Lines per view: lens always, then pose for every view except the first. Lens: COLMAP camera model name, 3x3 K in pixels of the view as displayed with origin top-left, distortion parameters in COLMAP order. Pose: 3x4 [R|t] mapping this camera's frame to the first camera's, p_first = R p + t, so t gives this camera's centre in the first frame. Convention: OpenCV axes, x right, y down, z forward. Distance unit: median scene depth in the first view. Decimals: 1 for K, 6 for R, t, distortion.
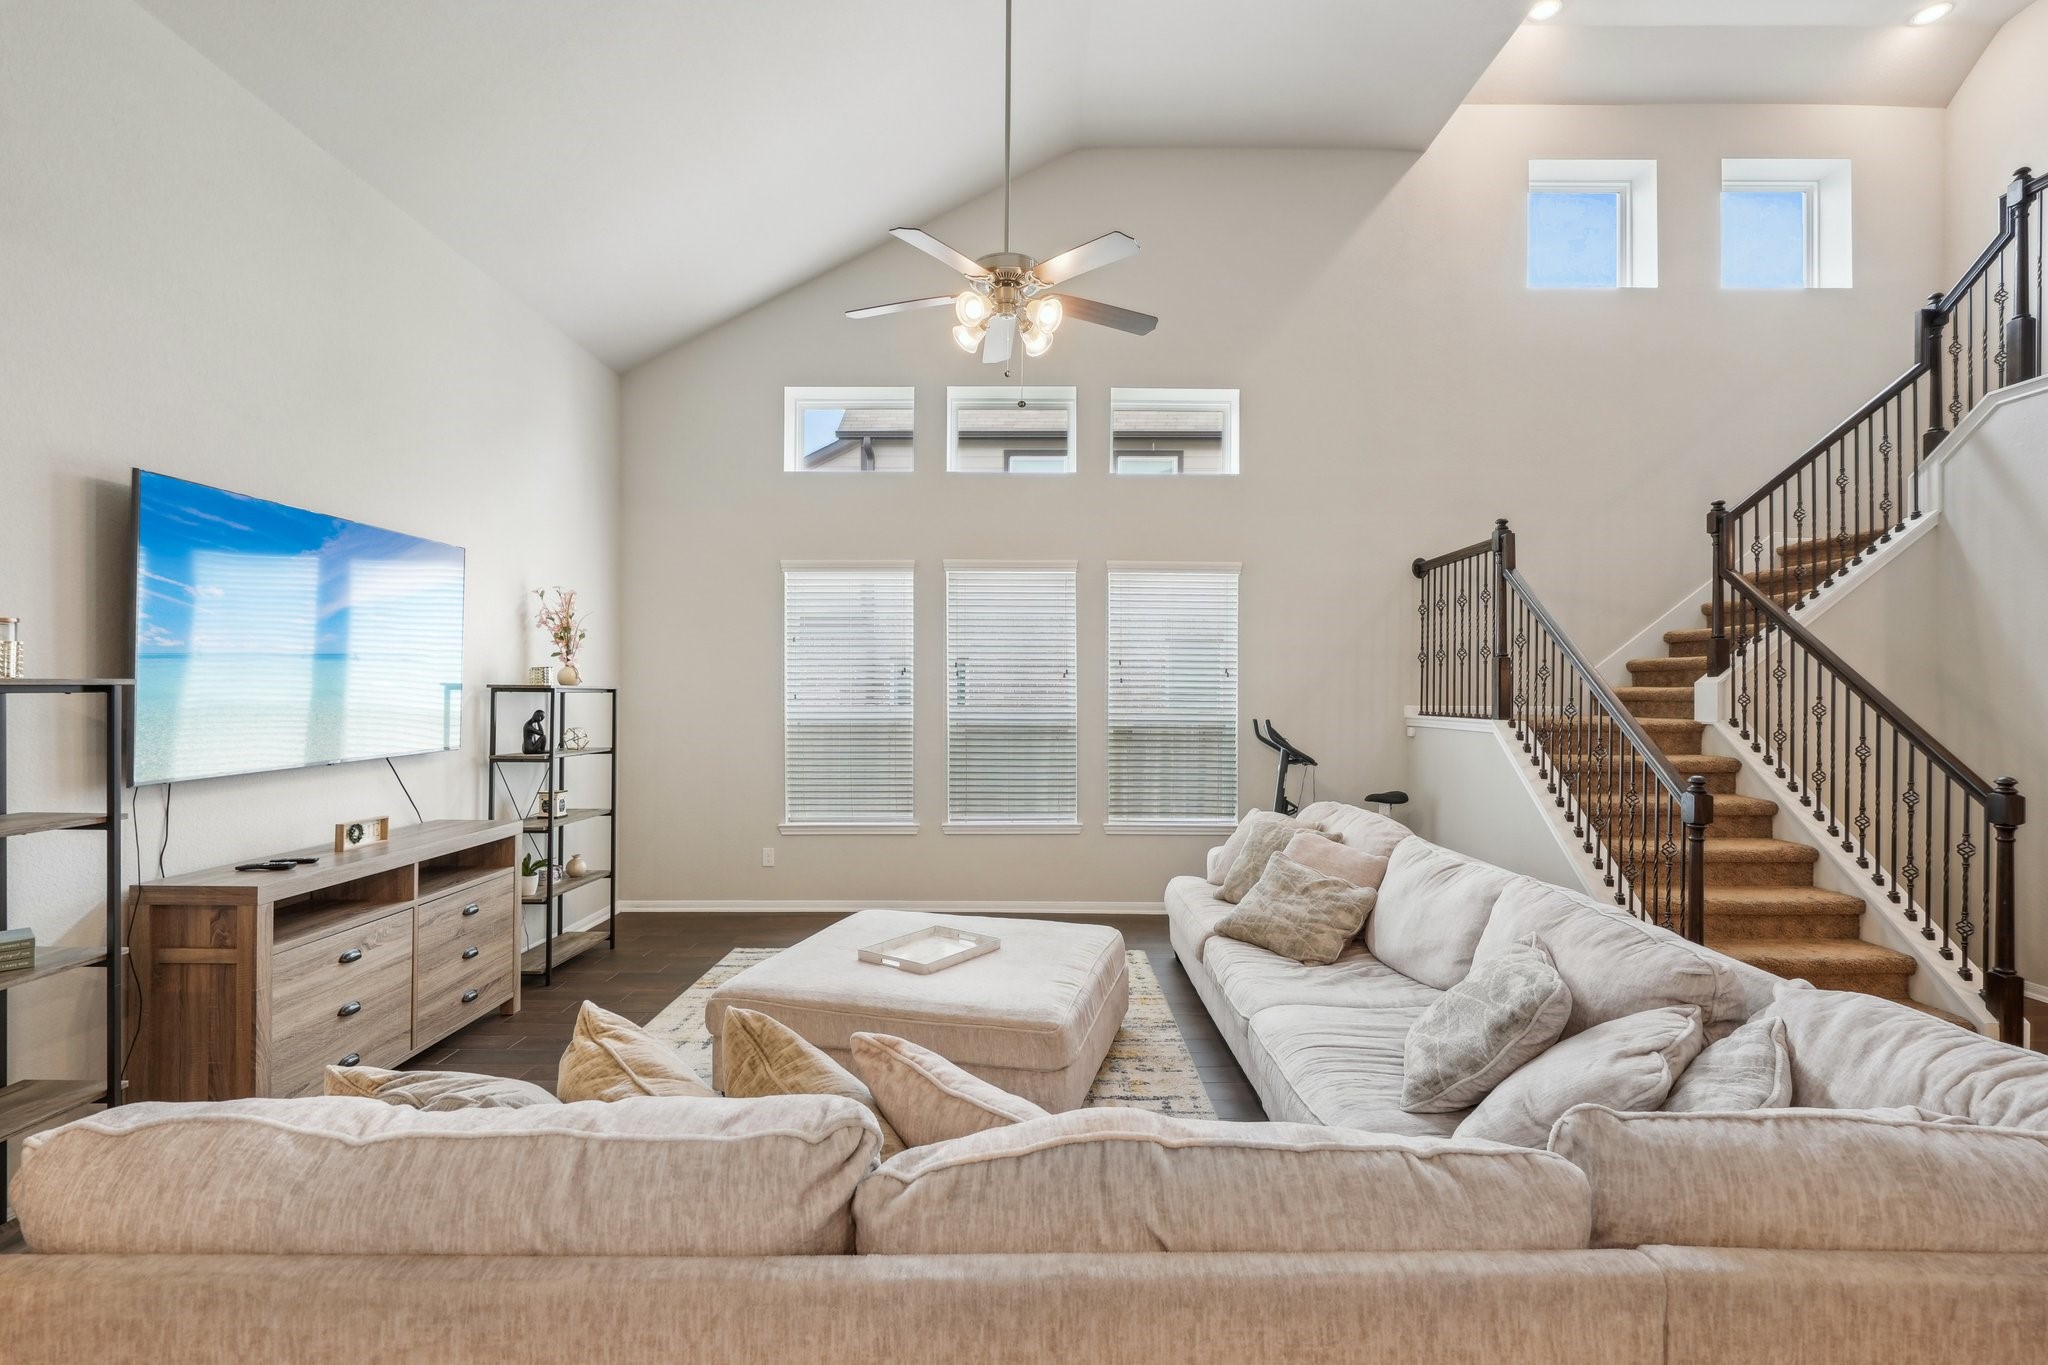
lens RADIAL K [[950.3, 0, 1016.3], [0, 950.3, 691.3], [0, 0, 1]] dist [-0.006351, 0.001264]
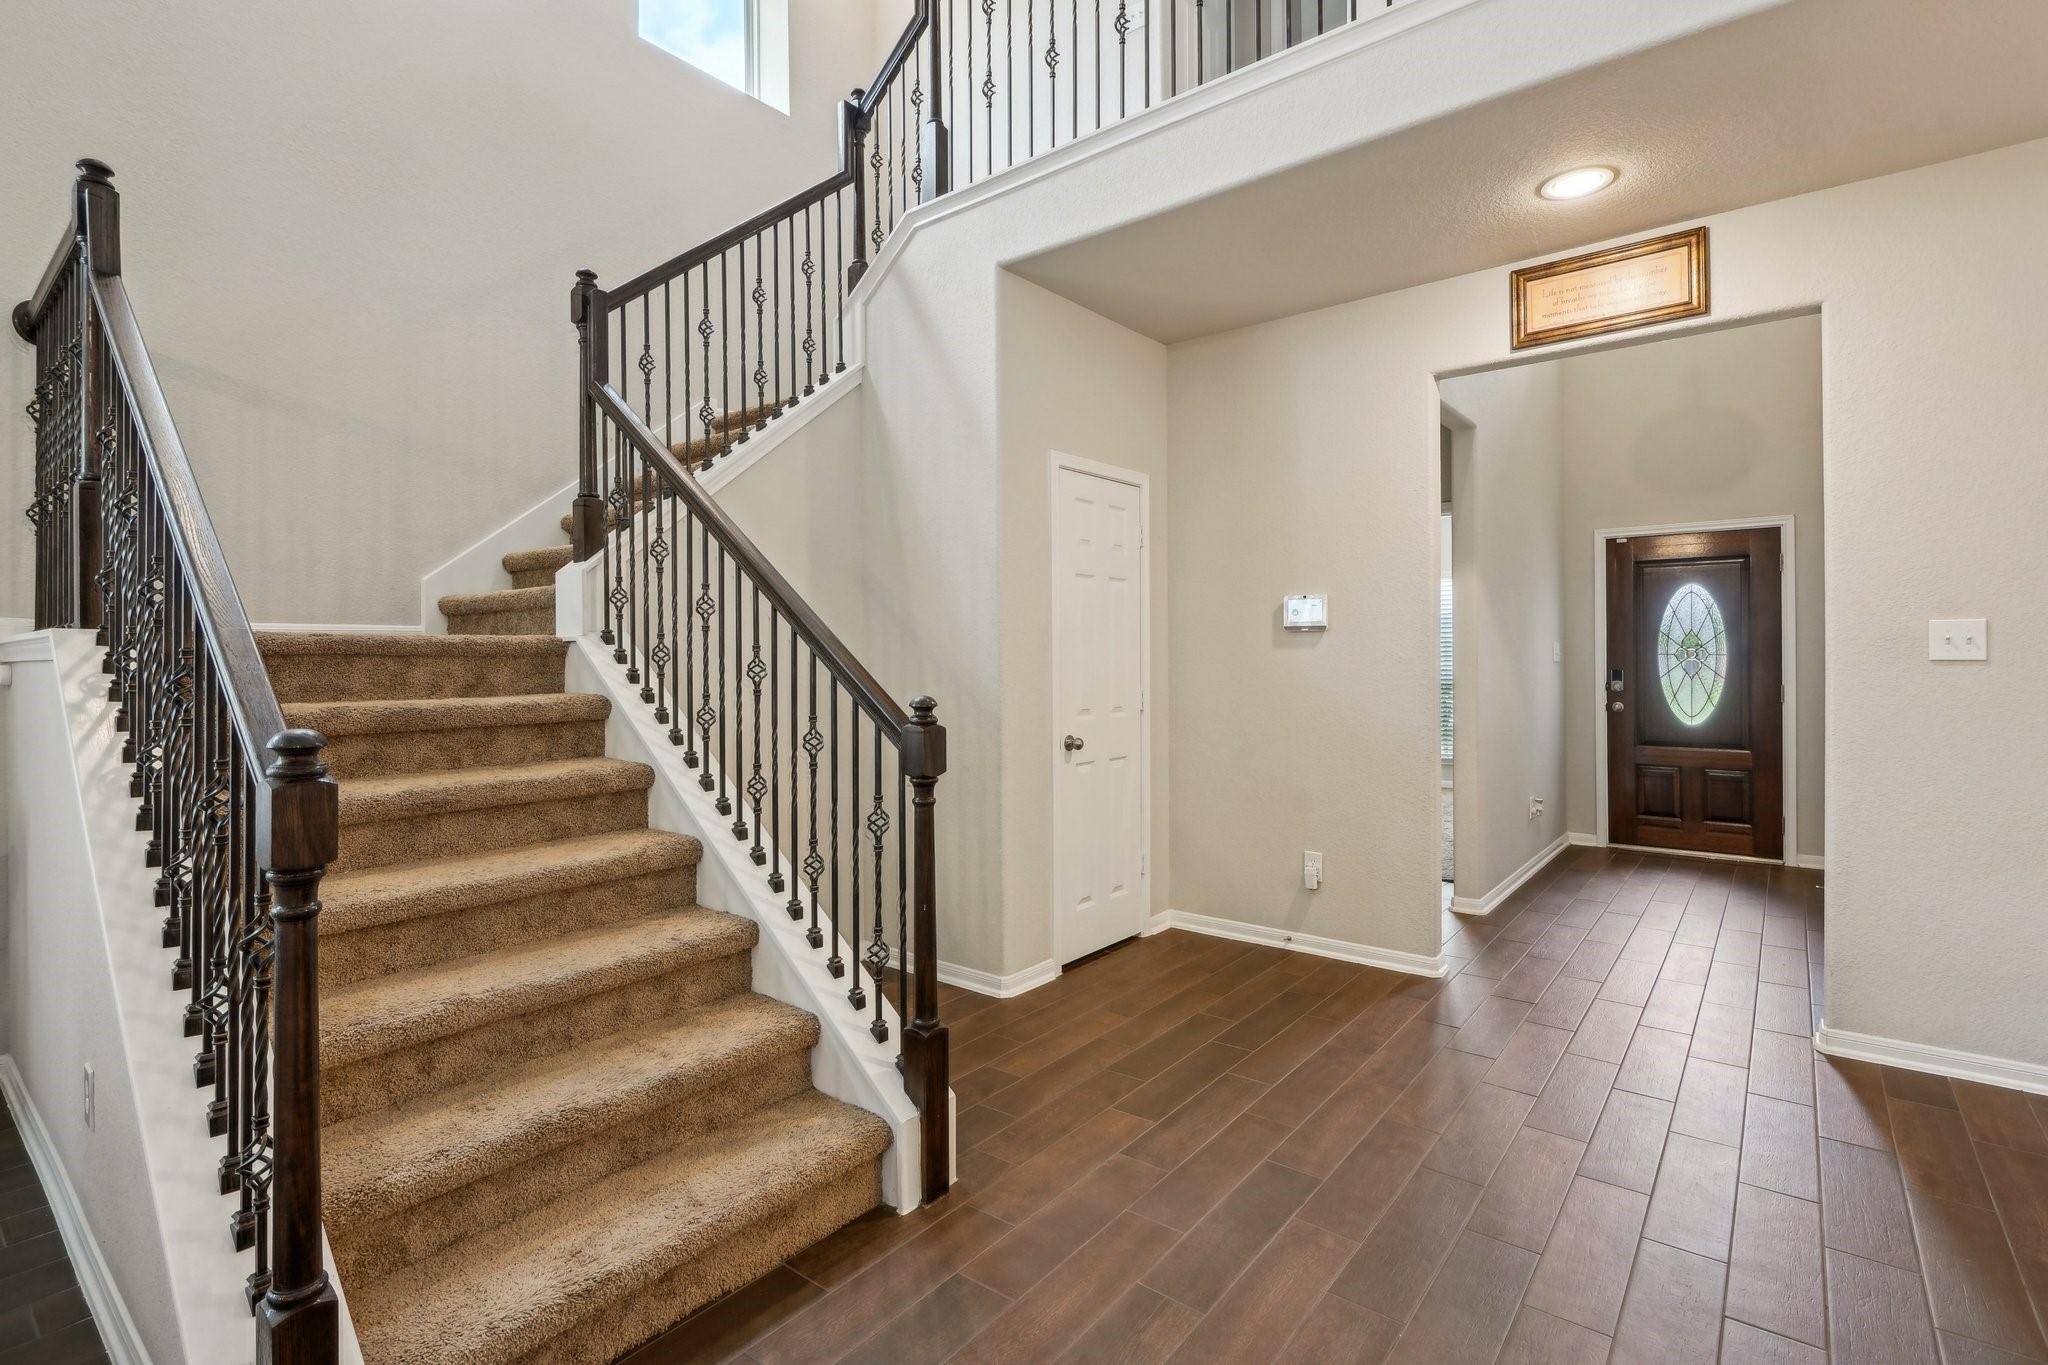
lens RADIAL K [[950.3, 0, 1021.9], [0, 950.3, 666.8], [0, 0, 1]] dist [-0.006351, 0.001264]
pose [[0.618634, -0.011927, 0.785588, 0.466873], [0.008847, 0.999927, 0.008215, 0.051397], [-0.785629, 0.001868, 0.618695, 0.440178]]
